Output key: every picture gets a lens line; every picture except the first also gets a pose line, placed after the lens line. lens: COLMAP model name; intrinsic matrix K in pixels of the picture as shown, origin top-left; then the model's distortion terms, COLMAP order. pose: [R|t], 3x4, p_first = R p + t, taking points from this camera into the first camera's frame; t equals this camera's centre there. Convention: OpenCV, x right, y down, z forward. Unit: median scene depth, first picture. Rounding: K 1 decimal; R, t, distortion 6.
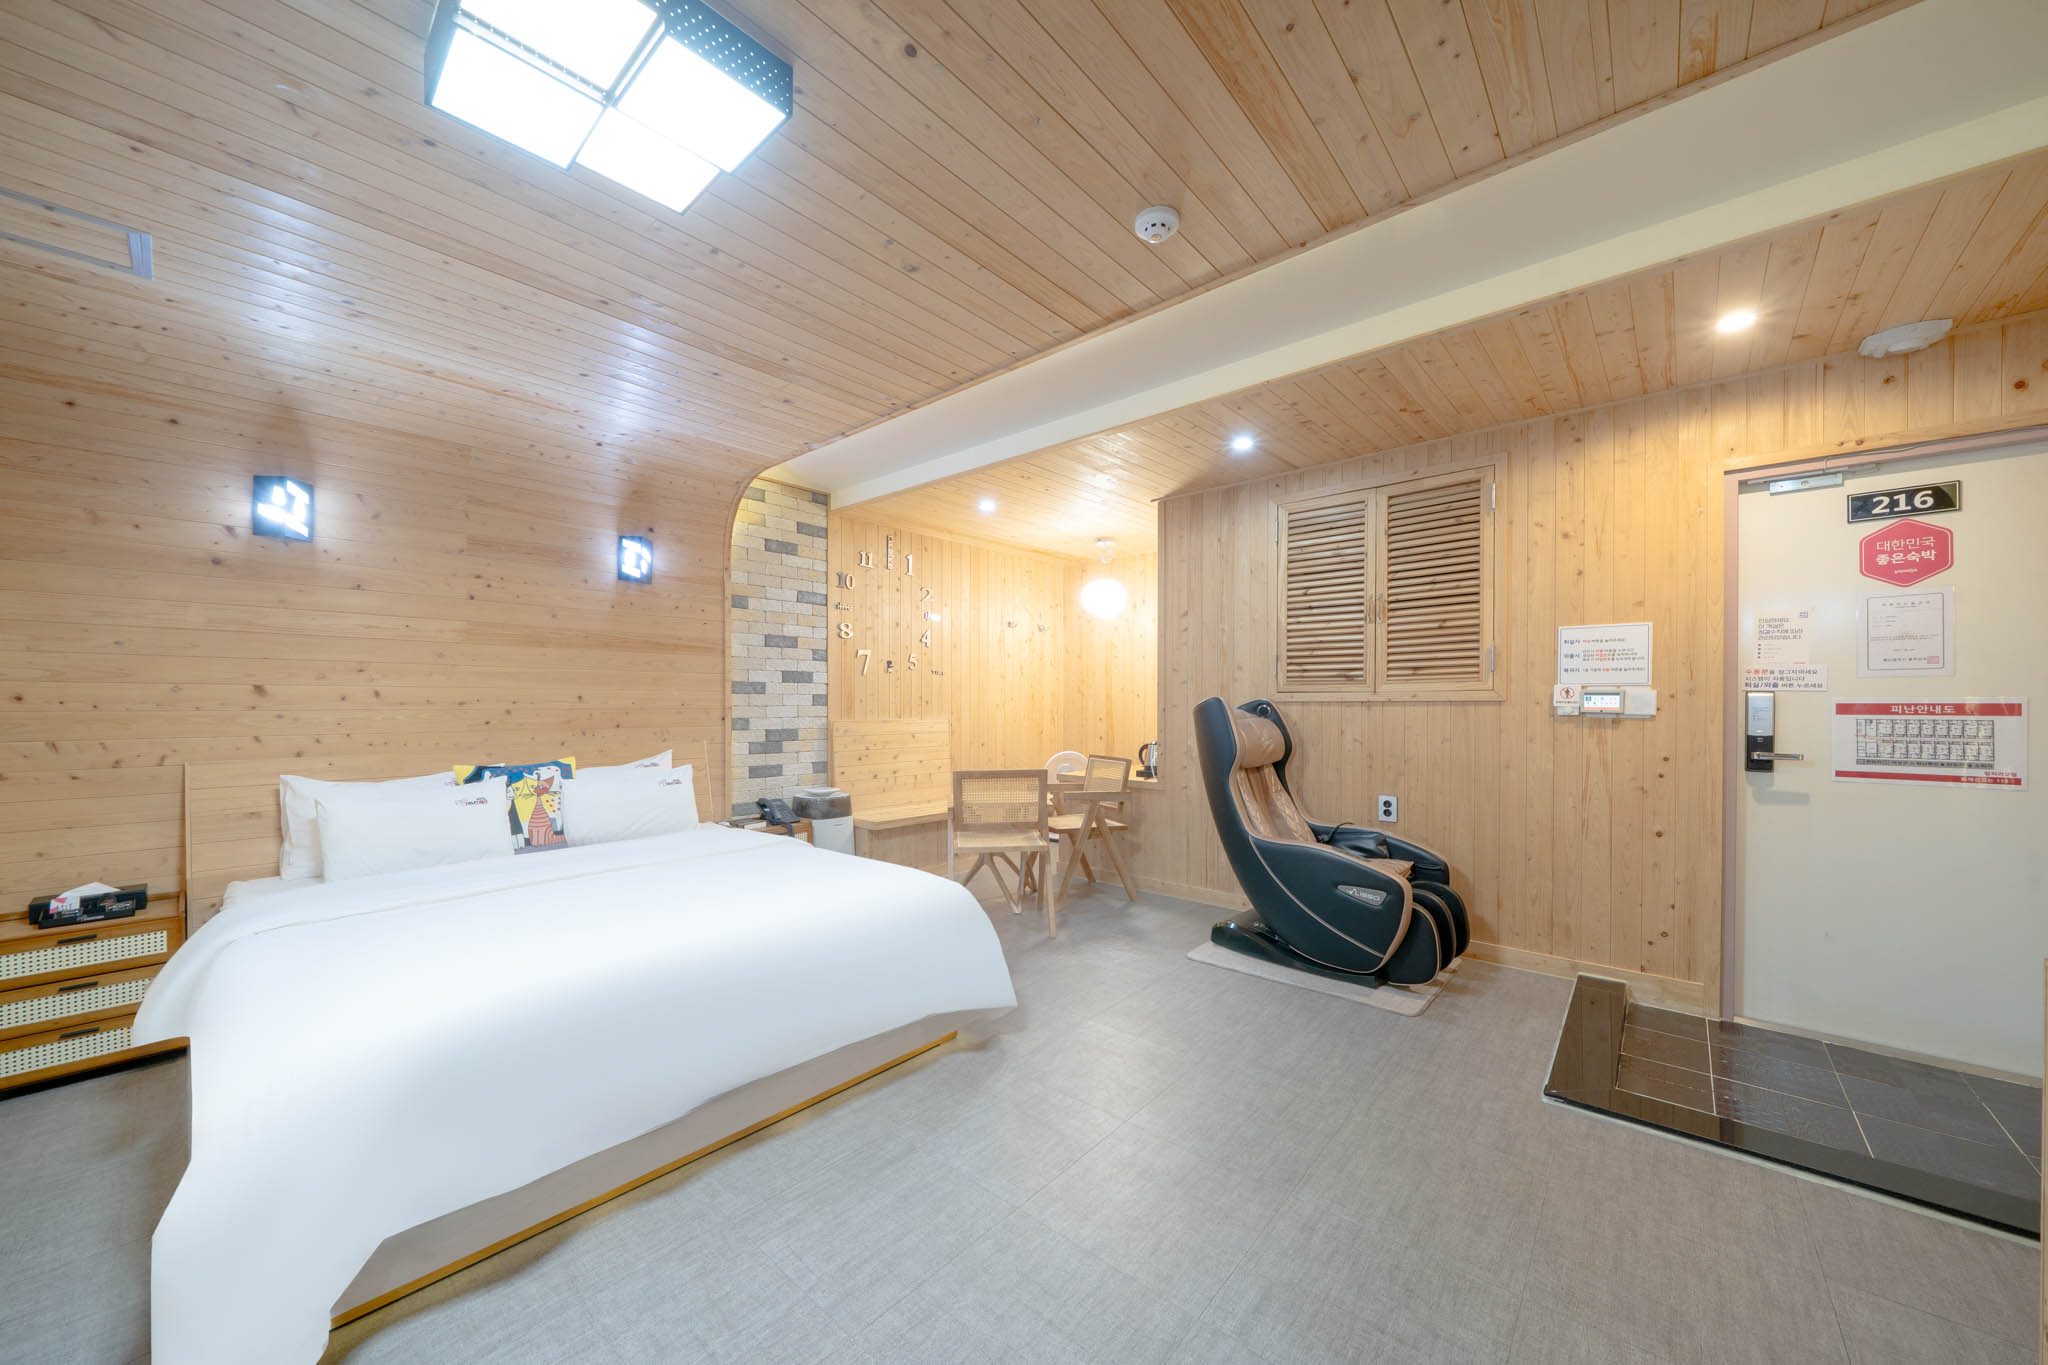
lens RADIAL K [[720.4, 0, 1018.7], [0, 720.4, 706.8], [0, 0, 1]] dist [-0.001353, -0.000192]
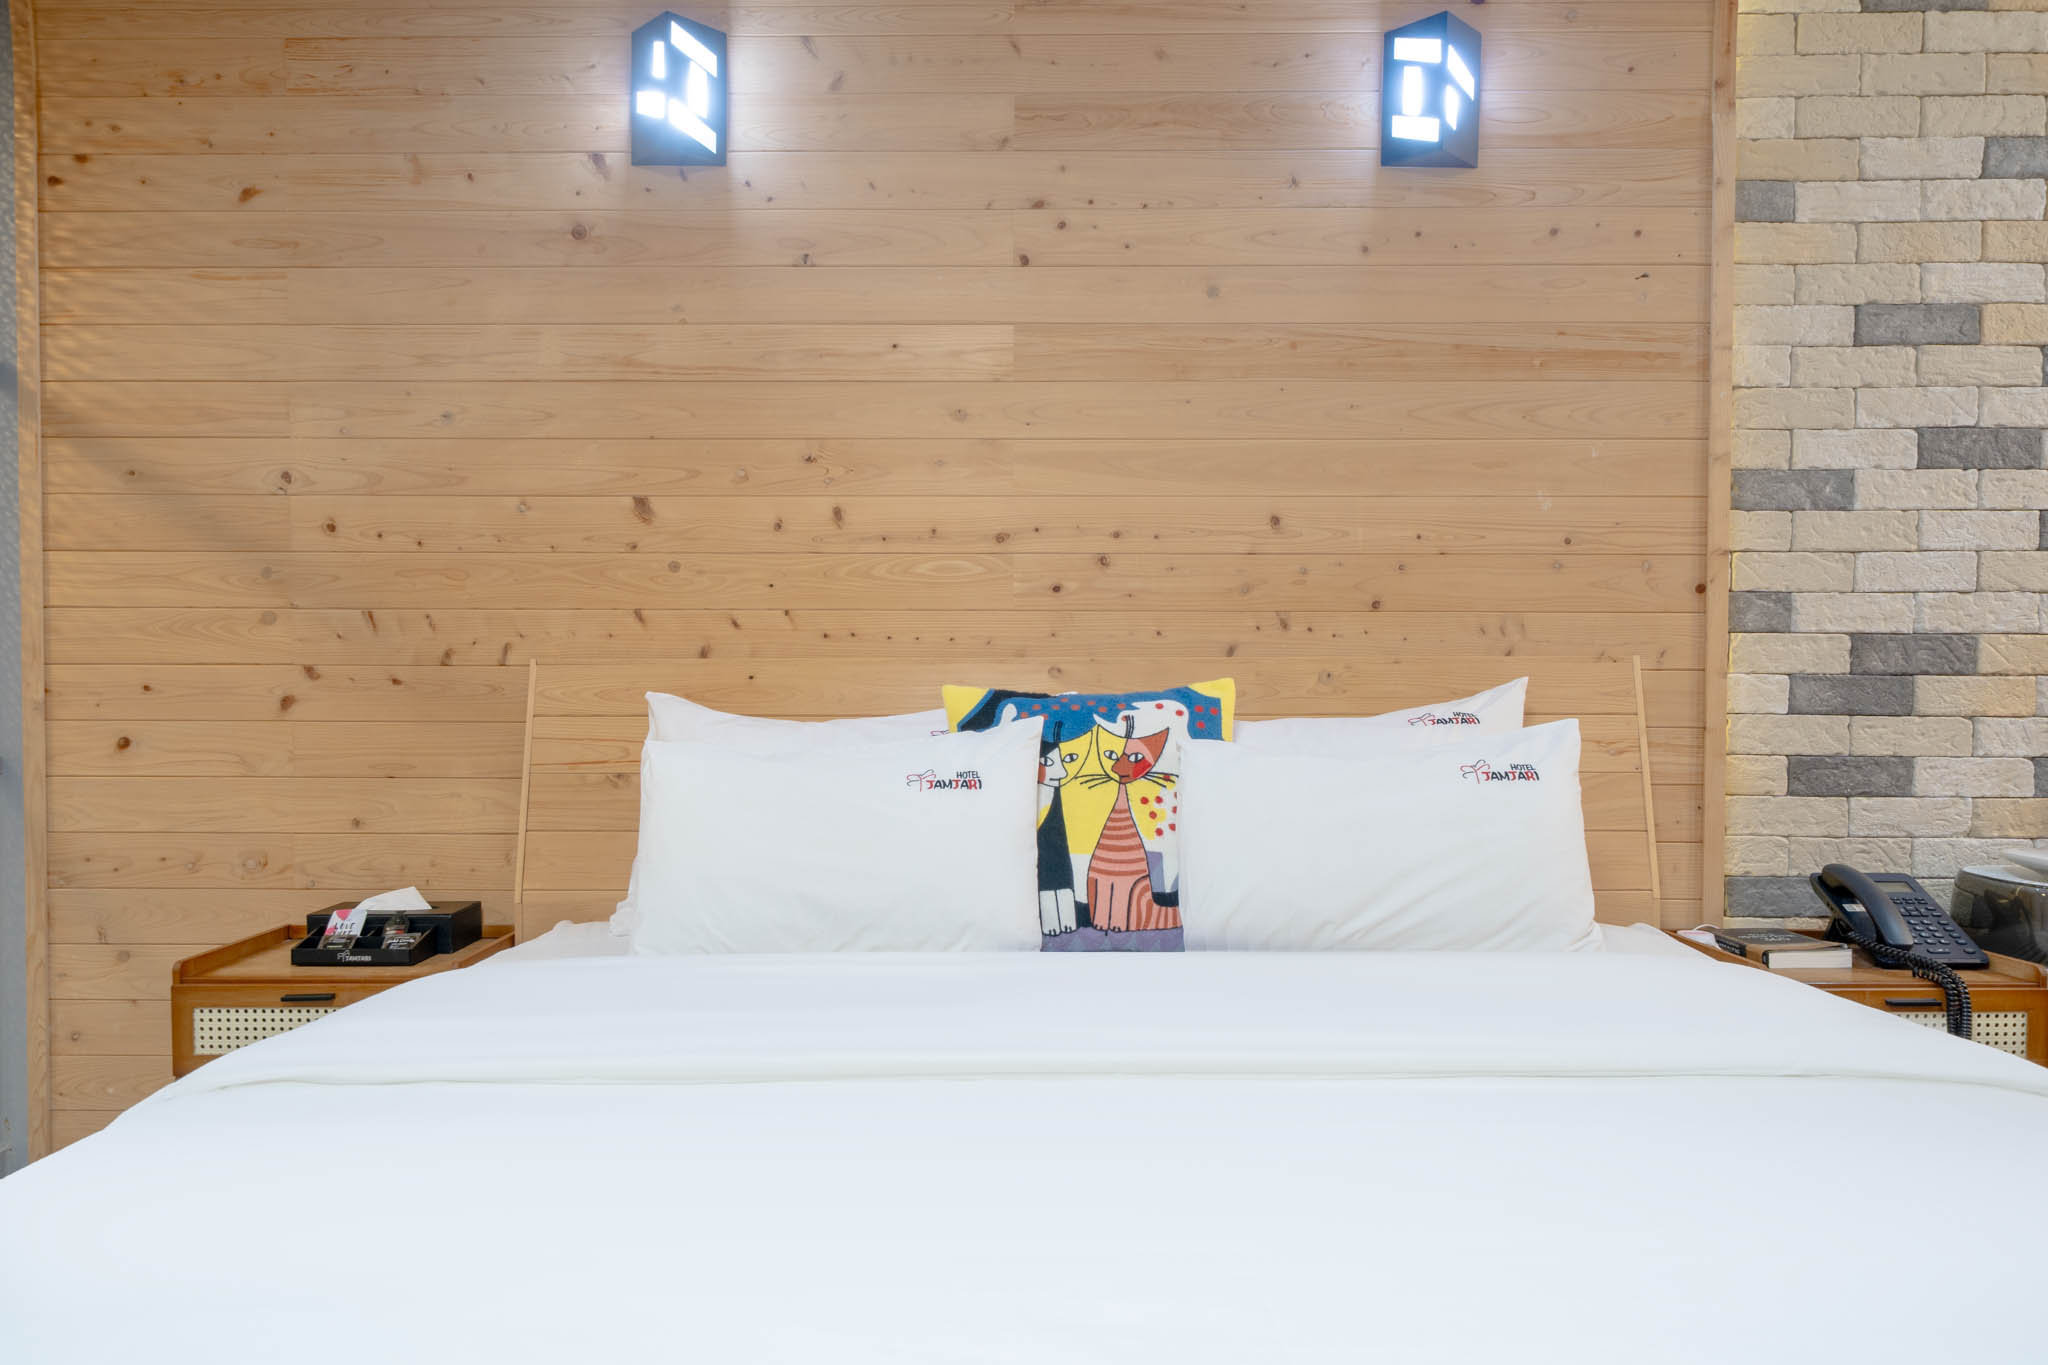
lens RADIAL K [[1366.9, 0, 1026.4], [0, 1366.9, 721.0], [0, 0, 1]] dist [-0.005054, 0.004016]
pose [[0.652158, 0.020461, -0.757807, -0.179968], [-0.005291, 0.999734, 0.022440, 0.068133], [0.758065, -0.010625, 0.652093, 0.463983]]
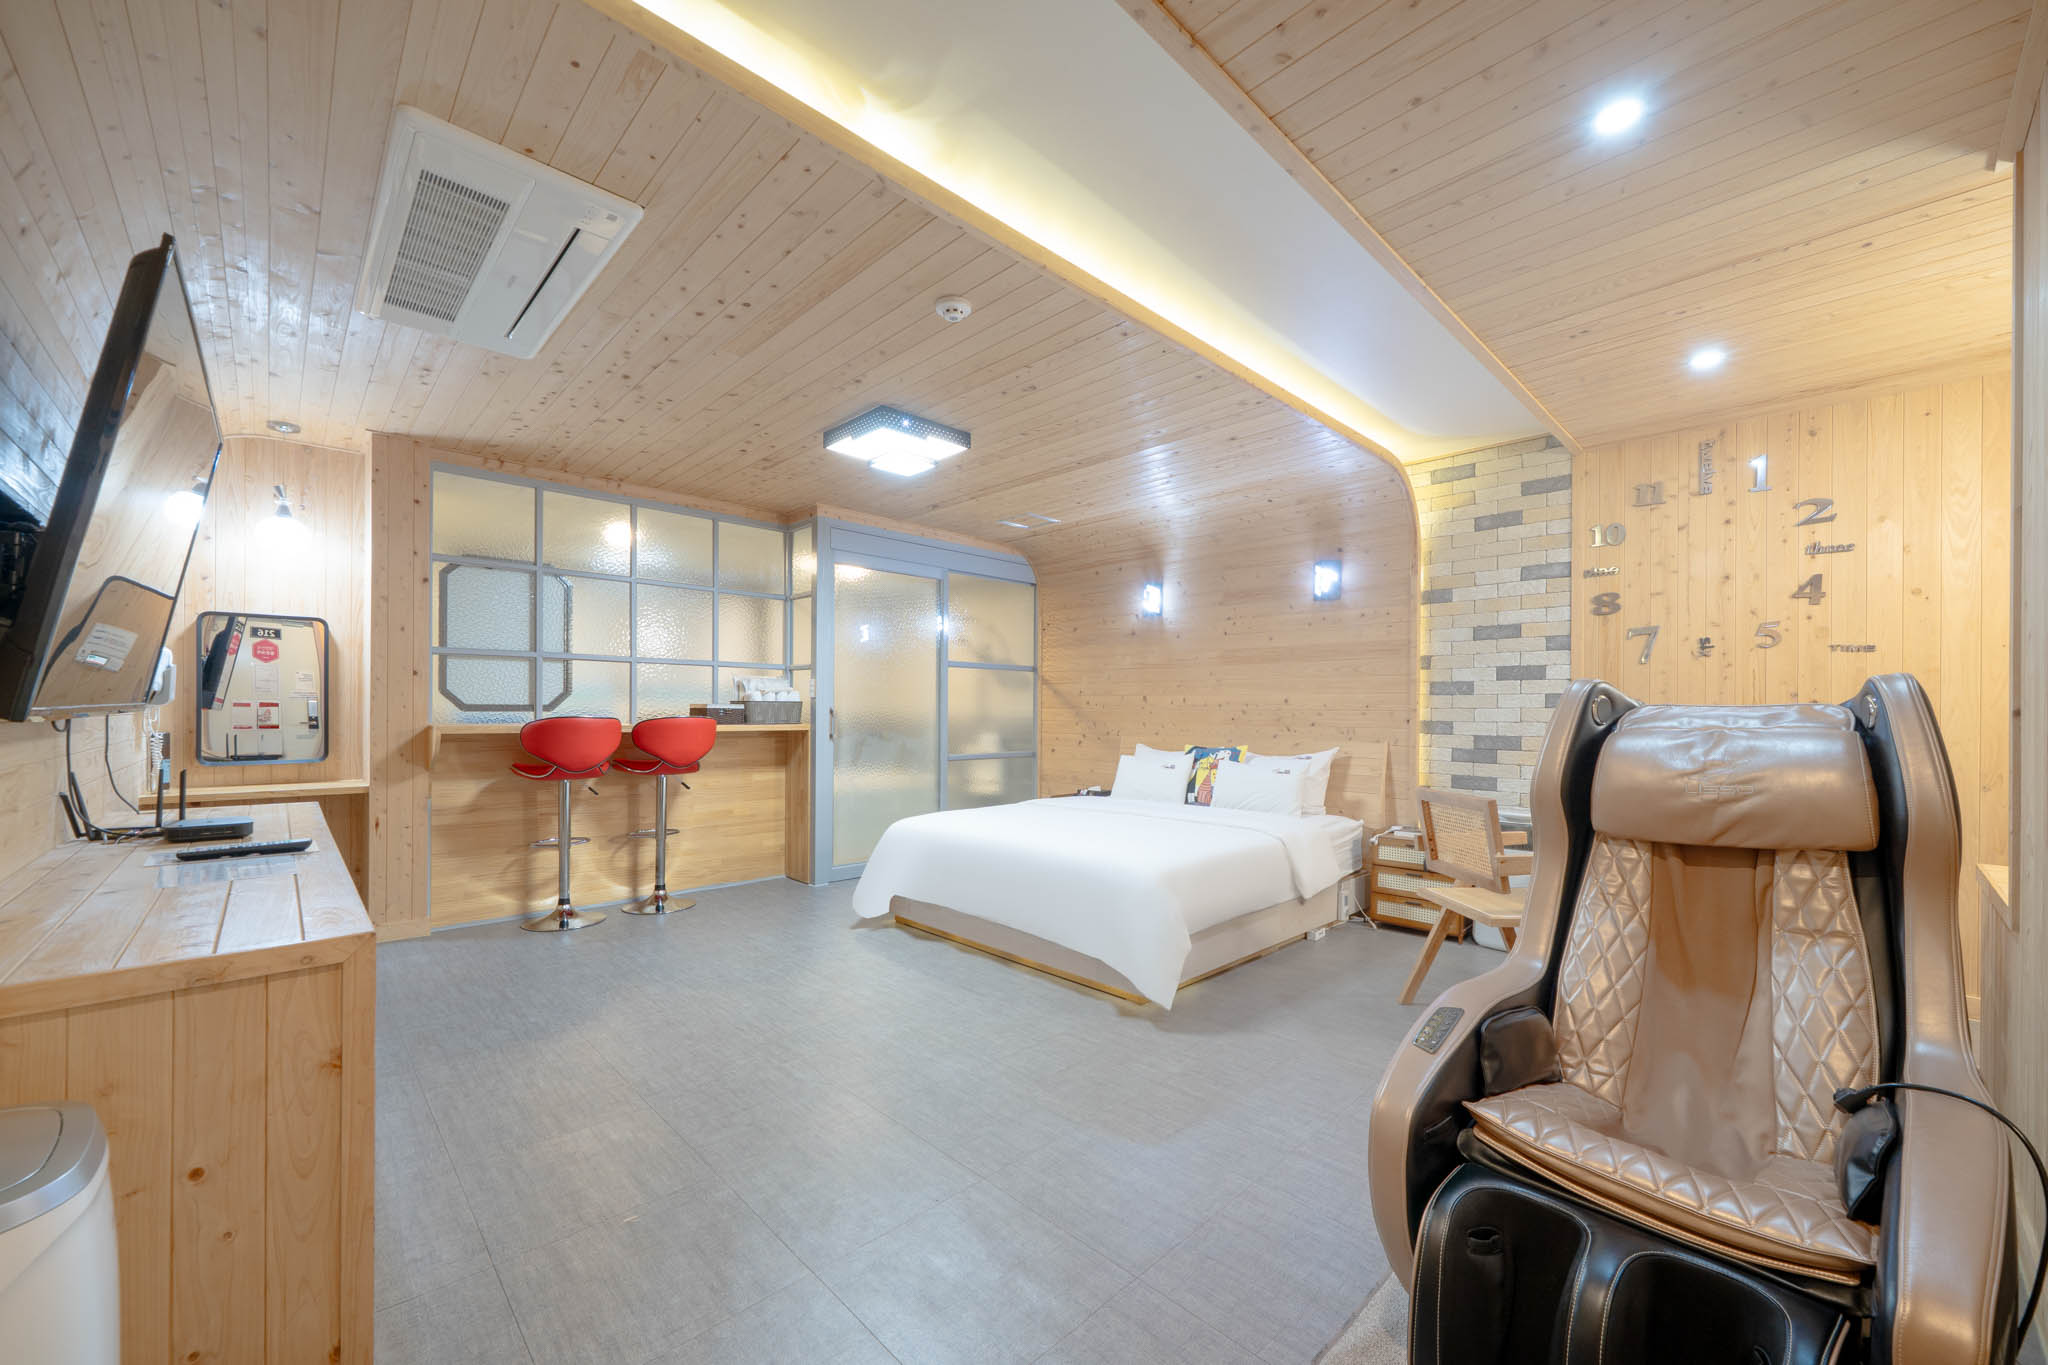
lens RADIAL K [[796.7, 0, 1018.8], [0, 796.7, 707.5], [0, 0, 1]] dist [-0.002065, -0.000004]
pose [[-0.084597, -0.005304, -0.996401, 0.793651], [-0.010531, 0.999935, -0.004429, 0.009777], [0.996360, 0.010118, -0.084647, 0.635301]]
